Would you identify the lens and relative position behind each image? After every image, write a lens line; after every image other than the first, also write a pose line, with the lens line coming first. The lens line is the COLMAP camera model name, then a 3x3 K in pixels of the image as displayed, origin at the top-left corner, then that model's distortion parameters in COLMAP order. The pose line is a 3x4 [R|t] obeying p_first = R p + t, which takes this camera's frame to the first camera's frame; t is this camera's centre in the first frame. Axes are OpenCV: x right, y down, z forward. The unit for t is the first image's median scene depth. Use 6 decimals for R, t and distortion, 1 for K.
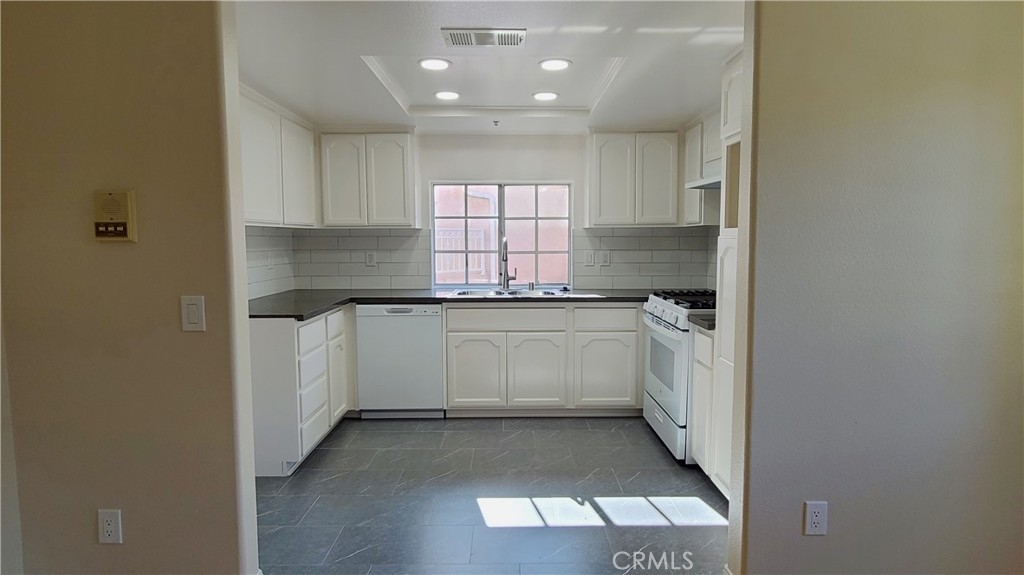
lens RADIAL K [[536.8, 0, 514.4], [0, 536.8, 278.9], [0, 0, 1]] dist [0.001027, 0.000697]
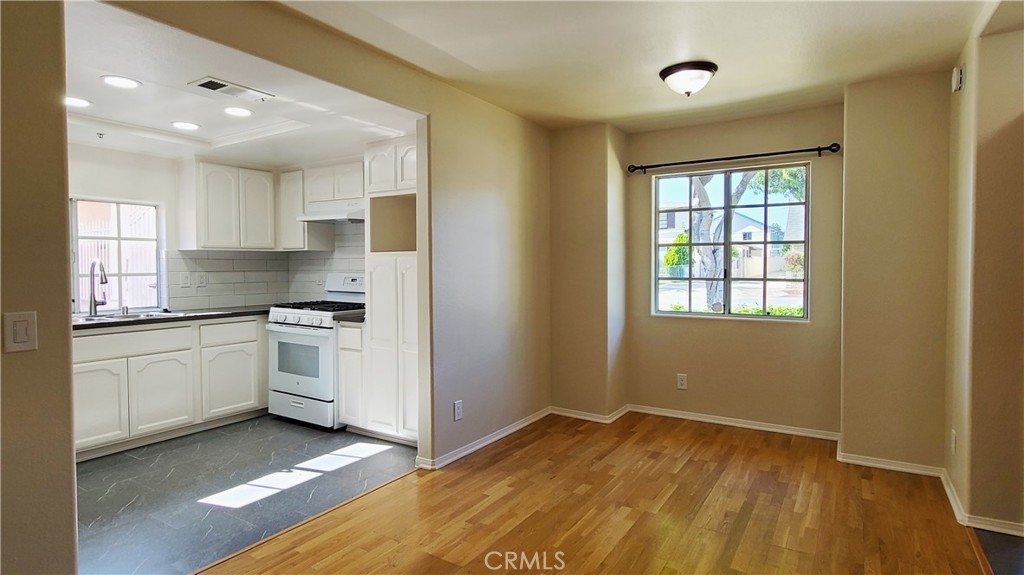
lens RADIAL K [[536.8, 0, 514.4], [0, 536.8, 278.9], [0, 0, 1]] dist [0.001027, 0.000697]
pose [[0.545232, -0.018941, 0.838071, -0.428173], [0.064090, 0.997760, -0.019145, 0.022303], [-0.835832, 0.064150, 0.545224, -0.093483]]
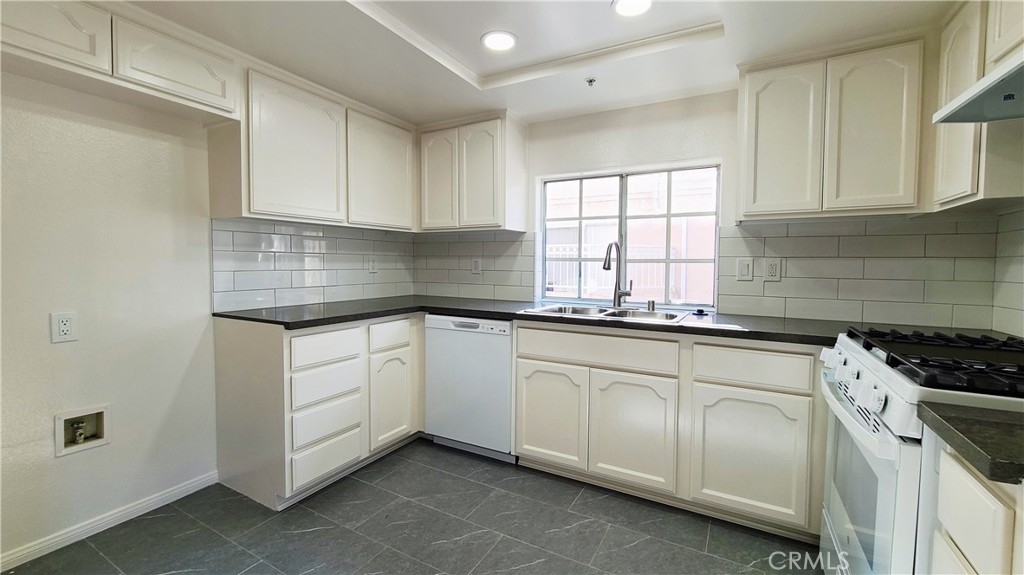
lens RADIAL K [[416.3, 0, 515.6], [0, 416.3, 281.2], [0, 0, 1]] dist [-0.000705, 0.000048]
pose [[0.871762, 0.031187, -0.488936, 0.164580], [-0.046934, 0.998698, -0.019979, 0.000389], [0.487677, 0.040365, 0.872091, 0.457637]]
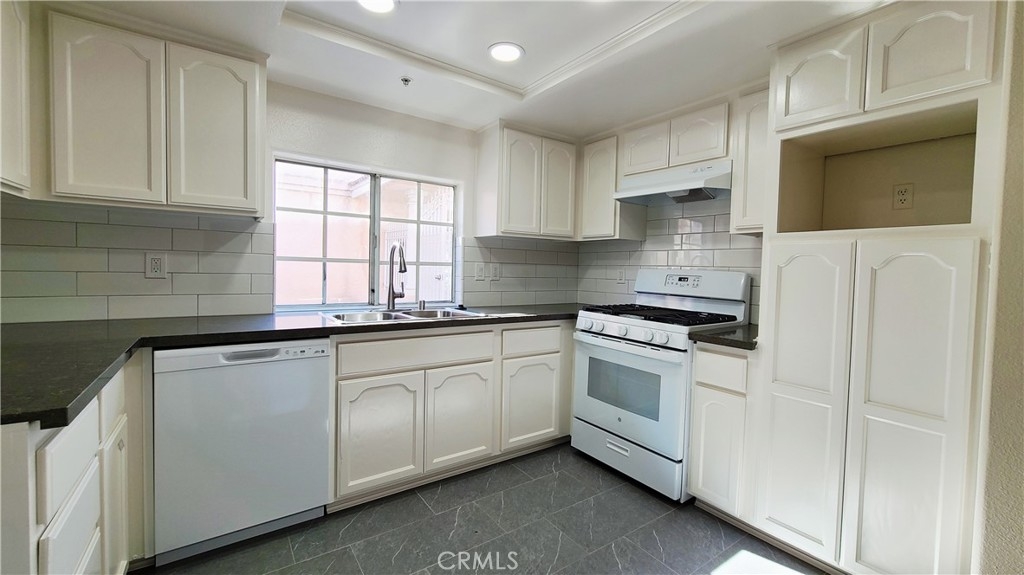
lens RADIAL K [[416.3, 0, 515.6], [0, 416.3, 281.2], [0, 0, 1]] dist [-0.000705, 0.000048]
pose [[0.820757, 0.005063, 0.571256, -0.232095], [0.015286, 0.999408, -0.030820, -0.000797], [-0.571074, 0.034028, 0.820193, 0.461066]]
